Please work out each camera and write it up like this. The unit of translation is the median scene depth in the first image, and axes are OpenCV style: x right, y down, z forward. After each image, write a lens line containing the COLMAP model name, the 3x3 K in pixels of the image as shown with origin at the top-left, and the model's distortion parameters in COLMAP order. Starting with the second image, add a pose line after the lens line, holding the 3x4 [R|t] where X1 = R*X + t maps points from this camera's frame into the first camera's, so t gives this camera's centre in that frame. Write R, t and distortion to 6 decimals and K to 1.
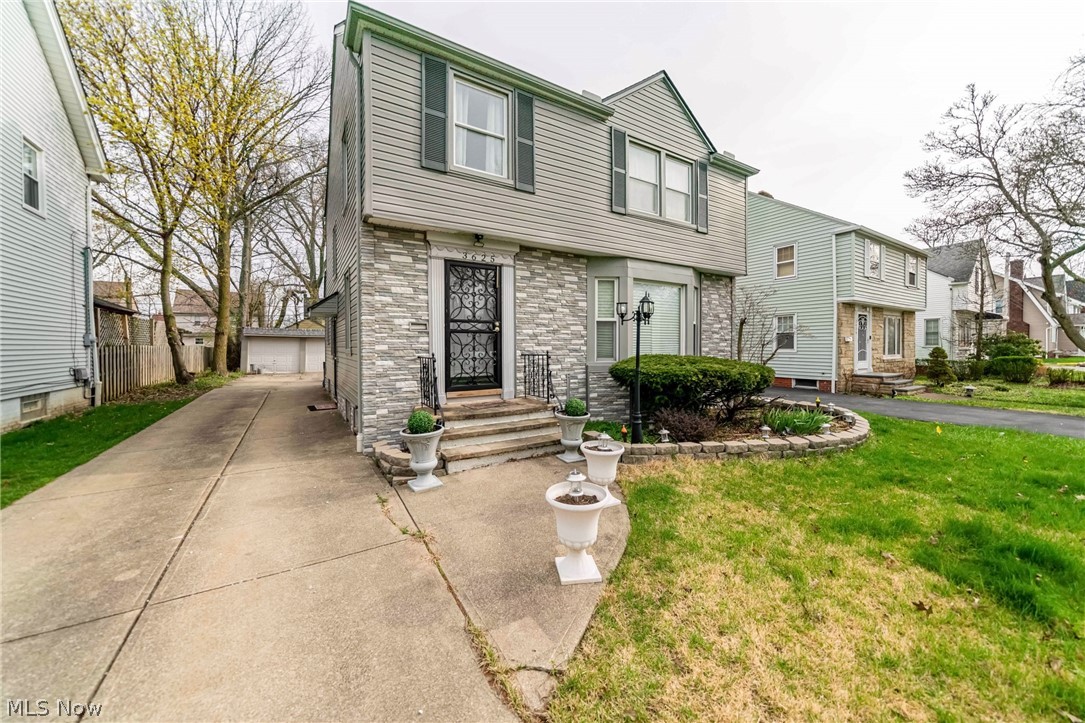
lens RADIAL K [[381.0, 0, 538.3], [0, 381.0, 347.9], [0, 0, 1]] dist [0.000439, 0.000123]
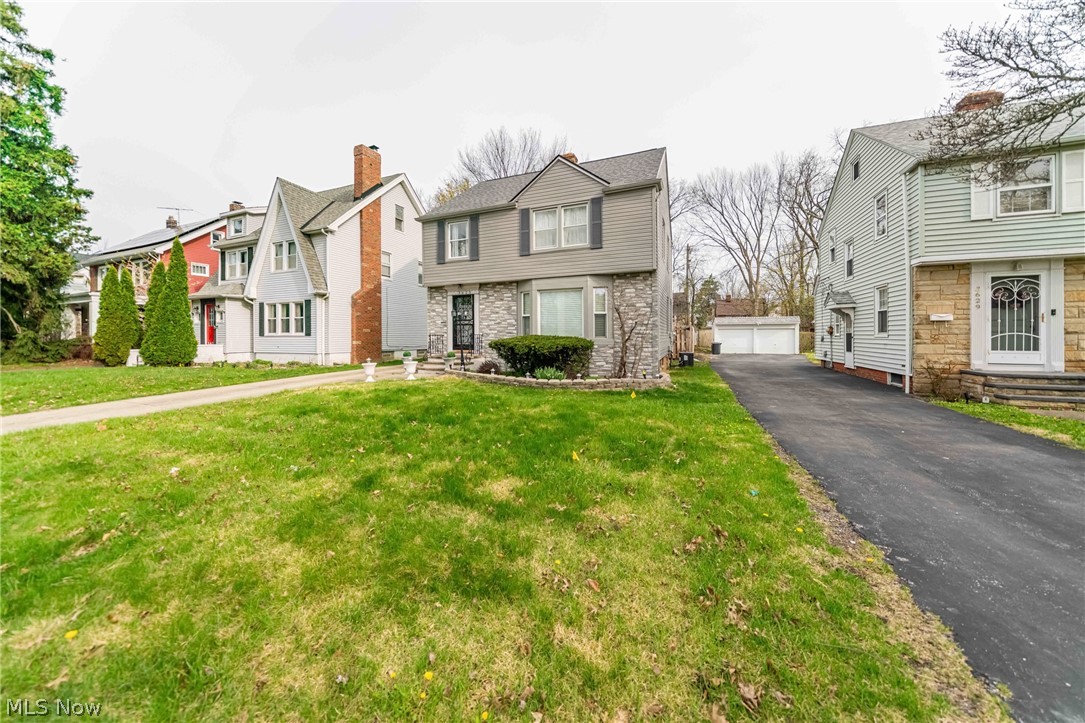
lens RADIAL K [[381.0, 0, 538.3], [0, 381.0, 347.9], [0, 0, 1]] dist [0.000439, 0.000123]
pose [[0.577574, 0.022944, -0.816016, 1.832723], [-0.007739, 0.999714, 0.022632, 0.041298], [0.816302, -0.006757, 0.577586, 0.015564]]
